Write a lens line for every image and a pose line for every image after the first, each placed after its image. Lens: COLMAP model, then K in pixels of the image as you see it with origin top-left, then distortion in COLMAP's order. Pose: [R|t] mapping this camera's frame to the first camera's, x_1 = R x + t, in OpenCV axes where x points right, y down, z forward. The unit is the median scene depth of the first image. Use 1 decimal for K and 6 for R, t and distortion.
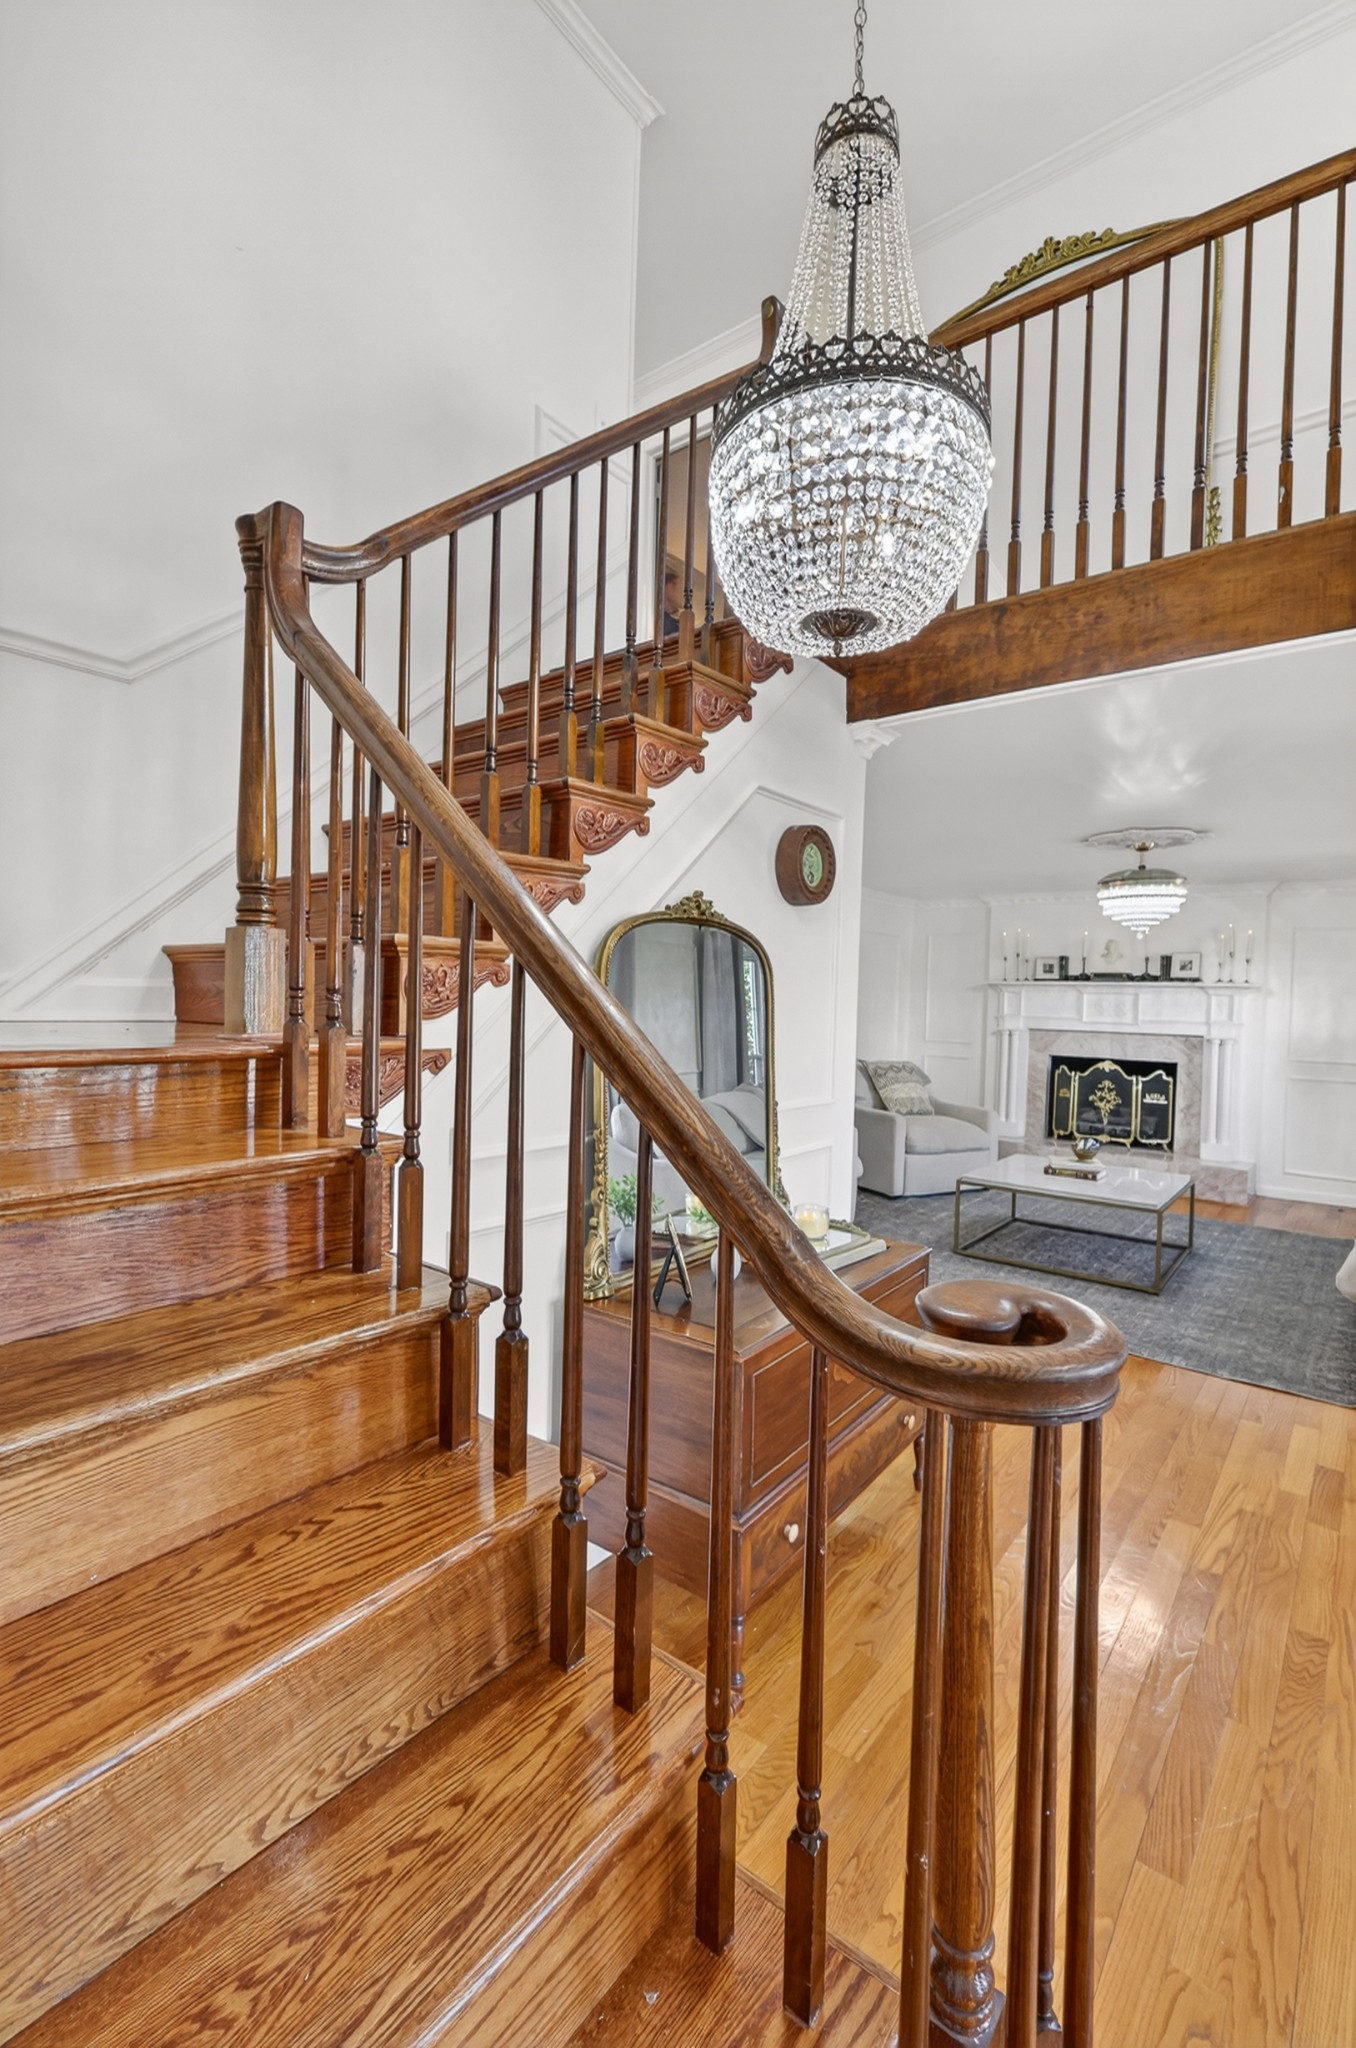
lens RADIAL K [[903.2, 0, 676.7], [0, 903.2, 1020.8], [0, 0, 1]] dist [0.005140, -0.000704]
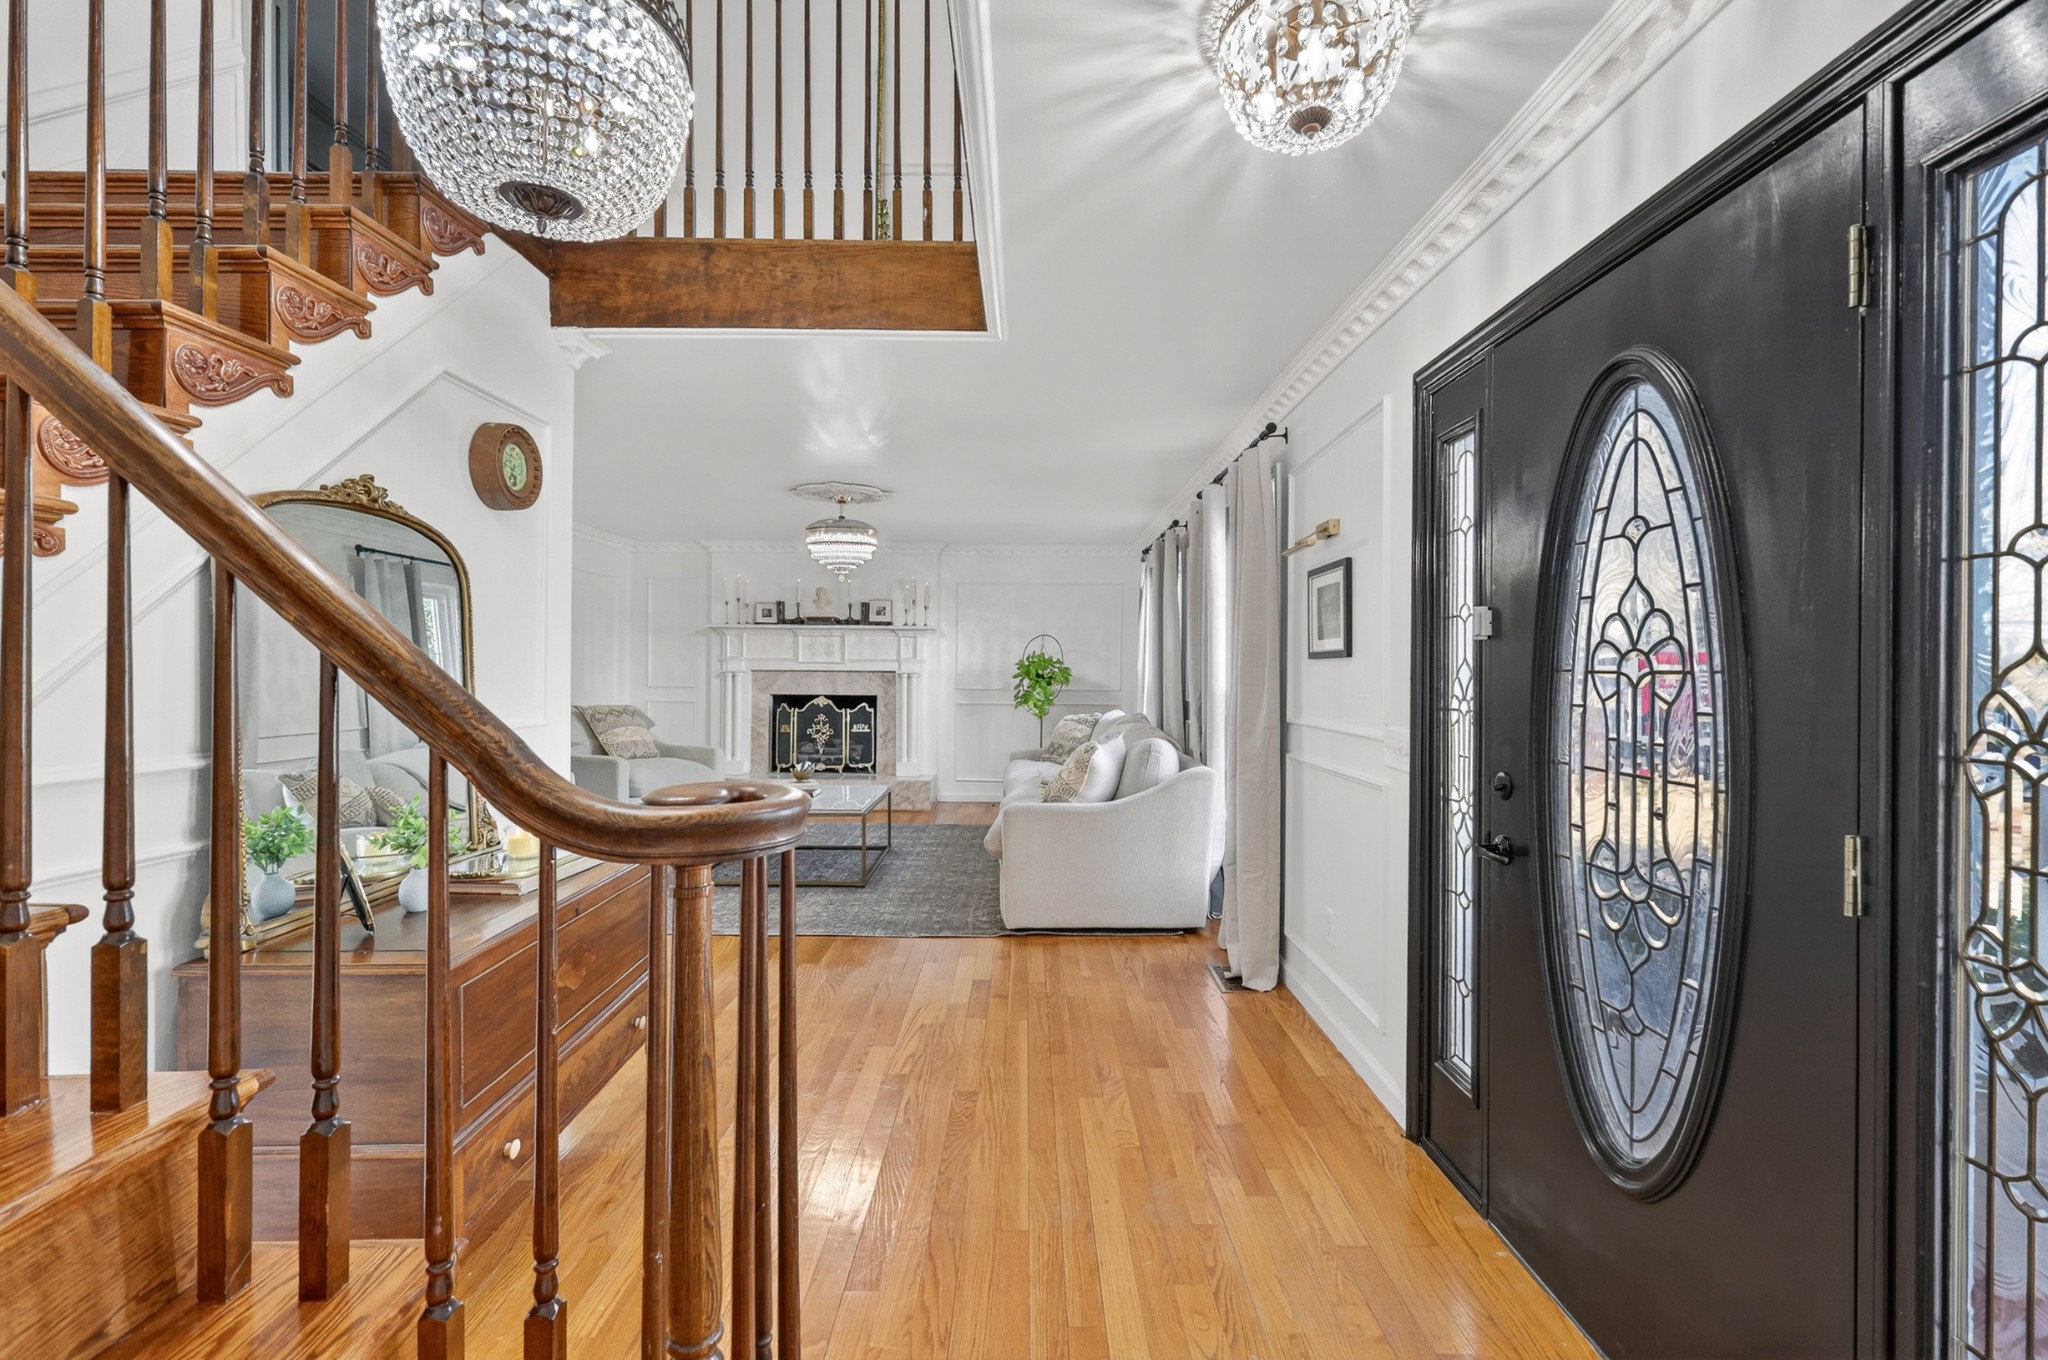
lens RADIAL K [[898.3, 0, 1031.2], [0, 898.3, 674.4], [0, 0, 1]] dist [0.000075, 0.000662]
pose [[0.782789, -0.023519, 0.621842, -0.019771], [0.027234, 0.999623, 0.003524, 0.069367], [-0.621691, 0.014177, 0.783135, -0.078610]]
